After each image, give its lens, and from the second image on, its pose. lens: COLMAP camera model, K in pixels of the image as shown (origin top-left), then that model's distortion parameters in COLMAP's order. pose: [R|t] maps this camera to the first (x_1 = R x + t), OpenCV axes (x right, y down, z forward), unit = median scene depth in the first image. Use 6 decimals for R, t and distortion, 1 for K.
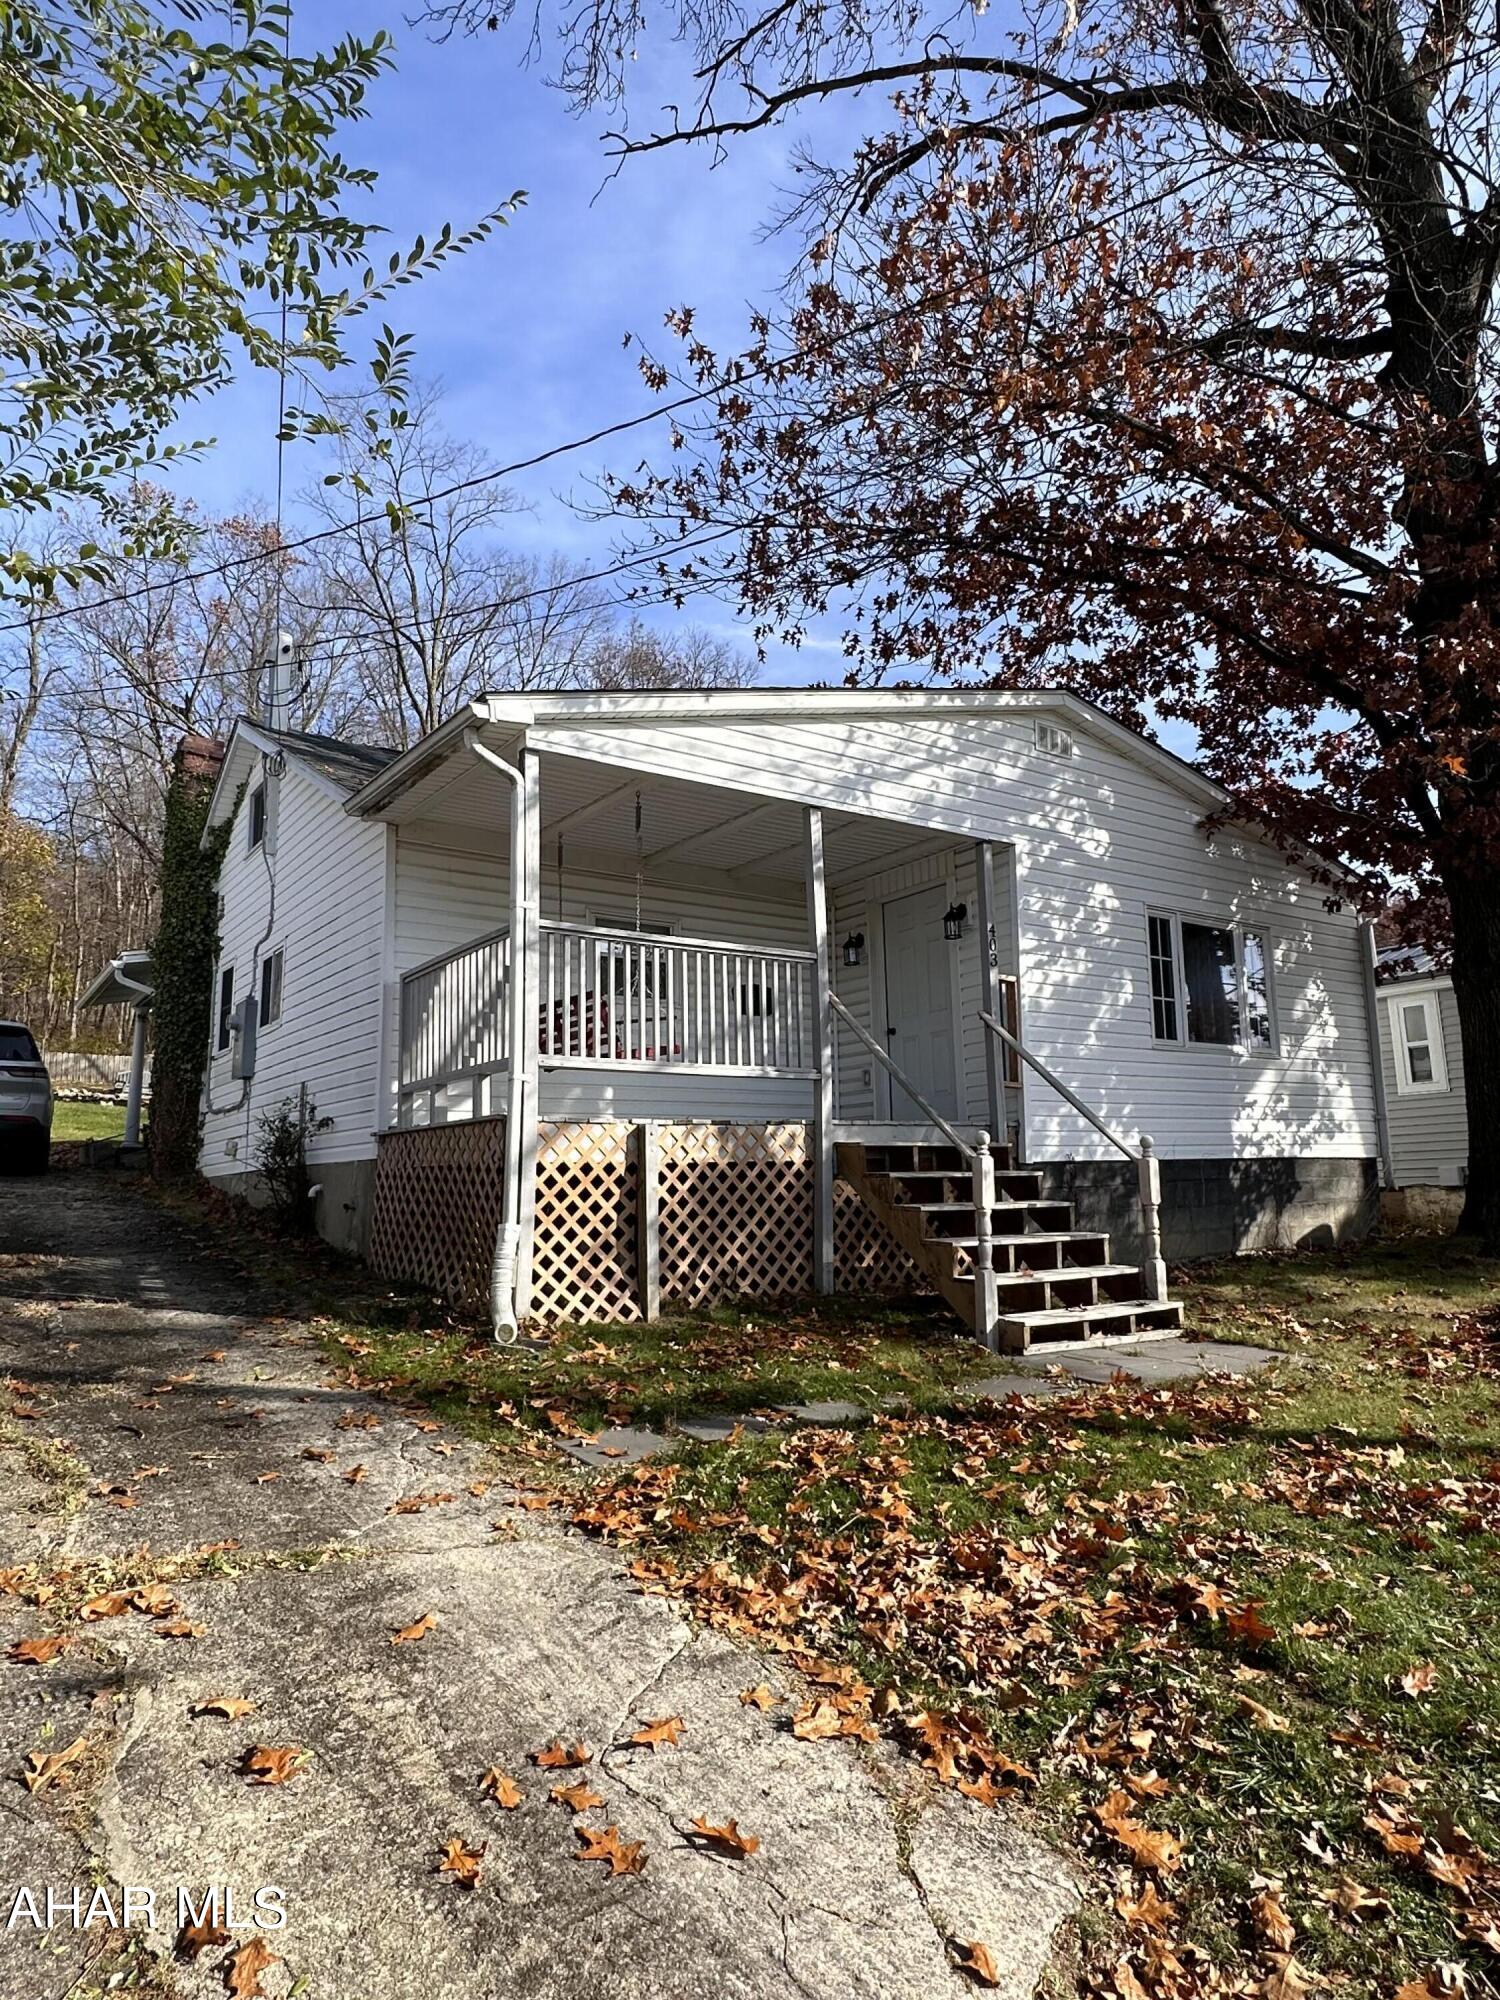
lens RADIAL K [[1233.4, 0, 748.7], [0, 1233.4, 1002.6], [0, 0, 1]] dist [-0.001080, 0.000288]
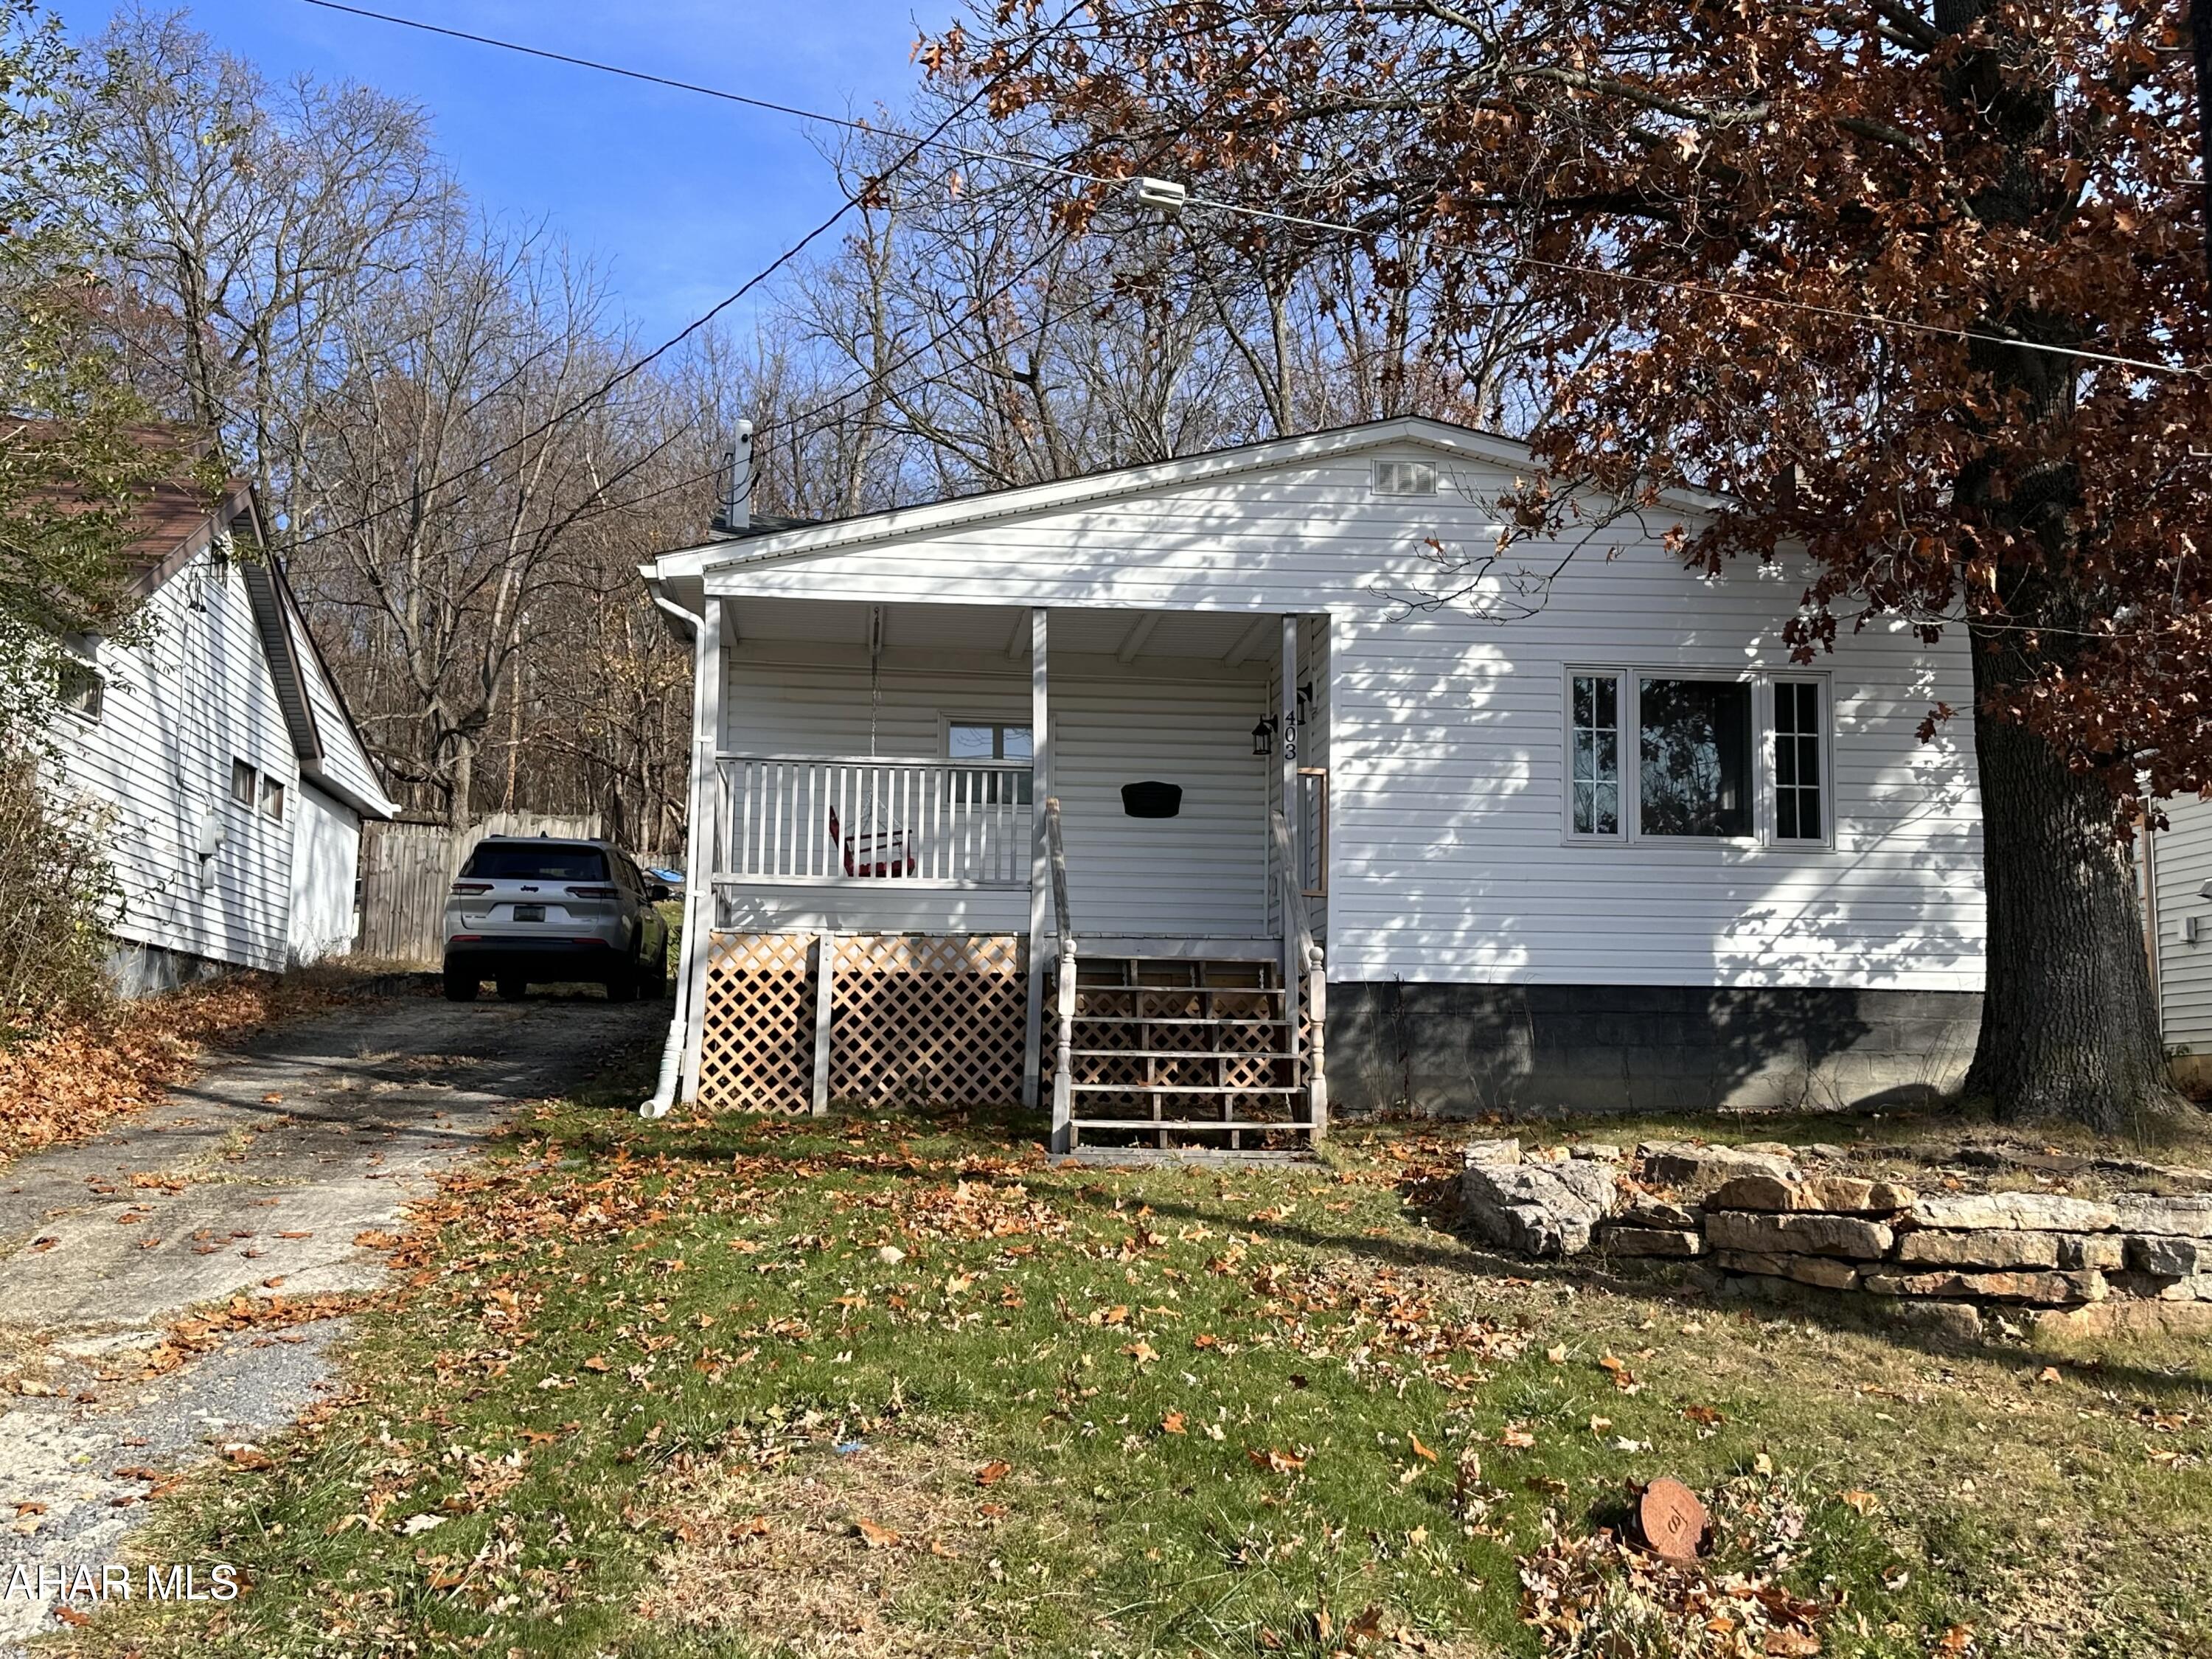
lens RADIAL K [[2194.4, 0, 1106.7], [0, 2194.4, 837.0], [0, 0, 1]] dist [0.136827, -0.002165]
pose [[0.870844, -0.023791, -0.490983, 1.023882], [0.043272, 0.998661, 0.028359, -0.029000], [0.489650, -0.045942, 0.870708, -0.516381]]
